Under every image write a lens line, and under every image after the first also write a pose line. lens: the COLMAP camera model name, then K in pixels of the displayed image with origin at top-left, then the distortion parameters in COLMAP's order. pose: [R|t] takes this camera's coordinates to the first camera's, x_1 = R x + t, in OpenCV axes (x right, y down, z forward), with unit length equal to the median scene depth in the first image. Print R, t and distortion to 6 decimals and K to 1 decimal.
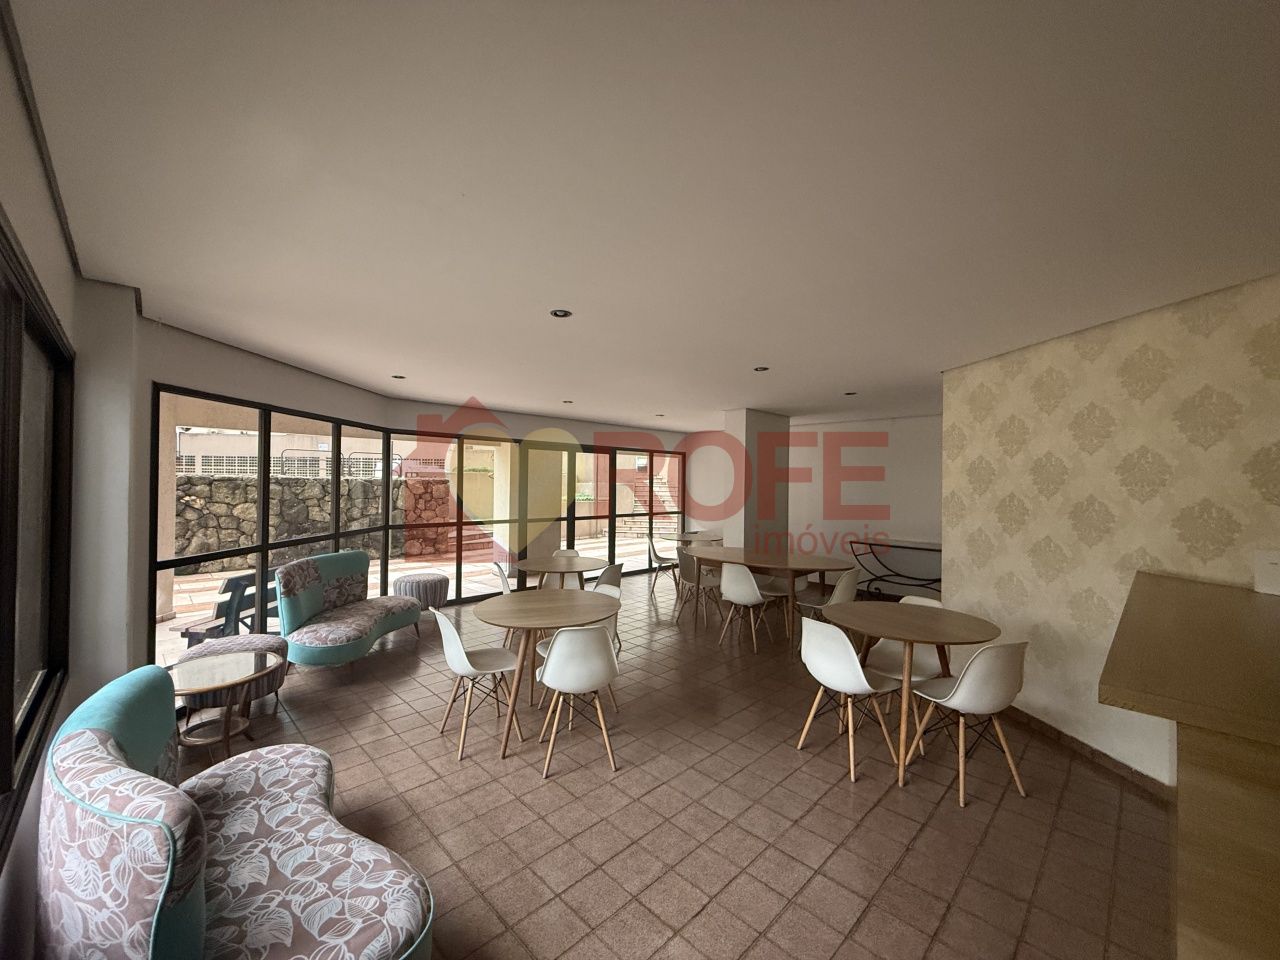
lens RADIAL K [[509.4, 0, 637.3], [0, 509.4, 480.5], [0, 0, 1]] dist [-0.000104, 0.000281]
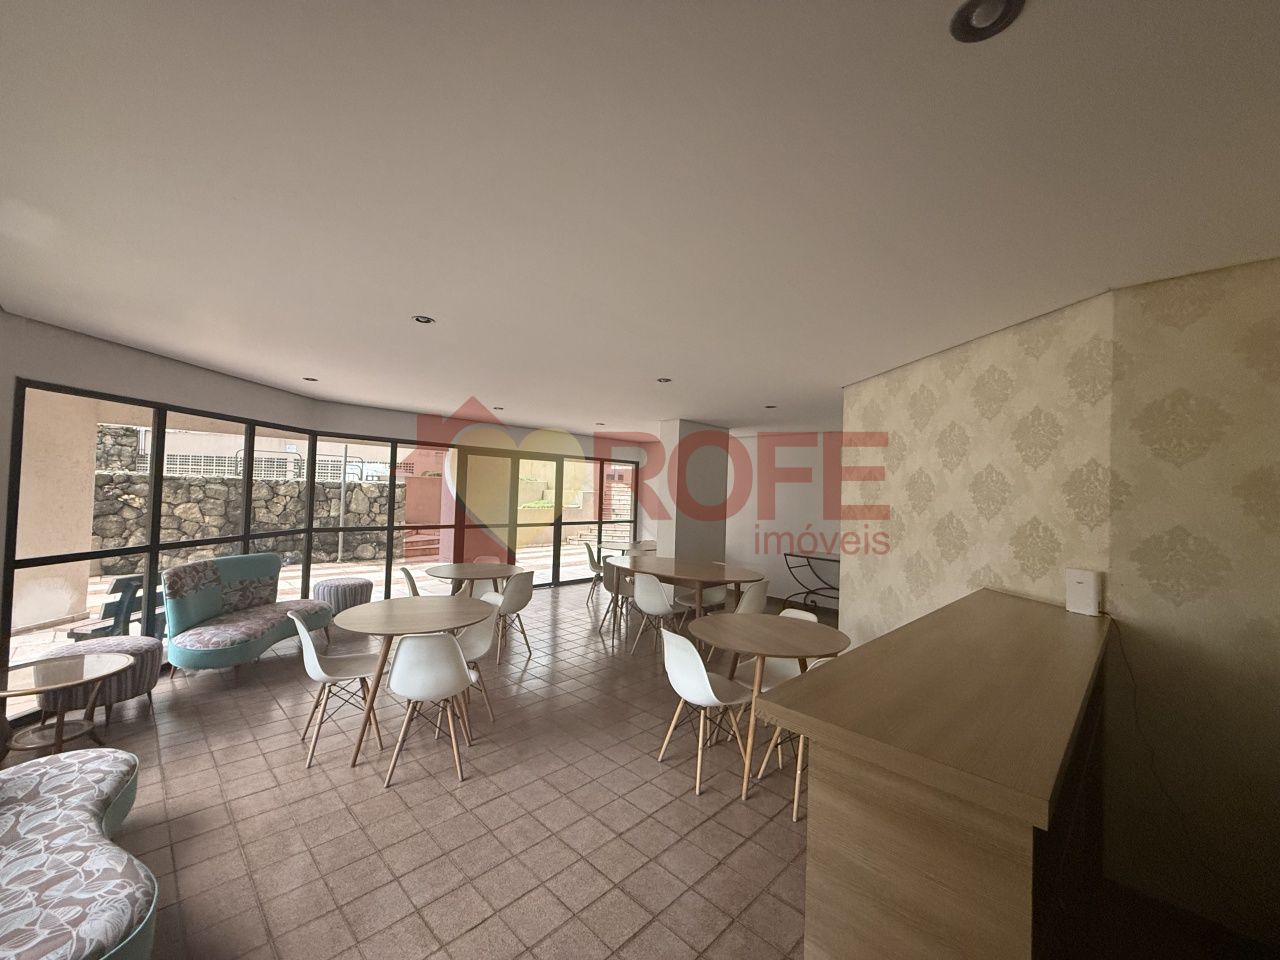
lens RADIAL K [[509.4, 0, 637.3], [0, 509.4, 480.5], [0, 0, 1]] dist [-0.000104, 0.000281]
pose [[0.999646, 0.021833, 0.015216, 0.213654], [-0.021573, 0.999622, -0.017047, -0.002481], [-0.015582, 0.016713, 0.999739, -0.002836]]
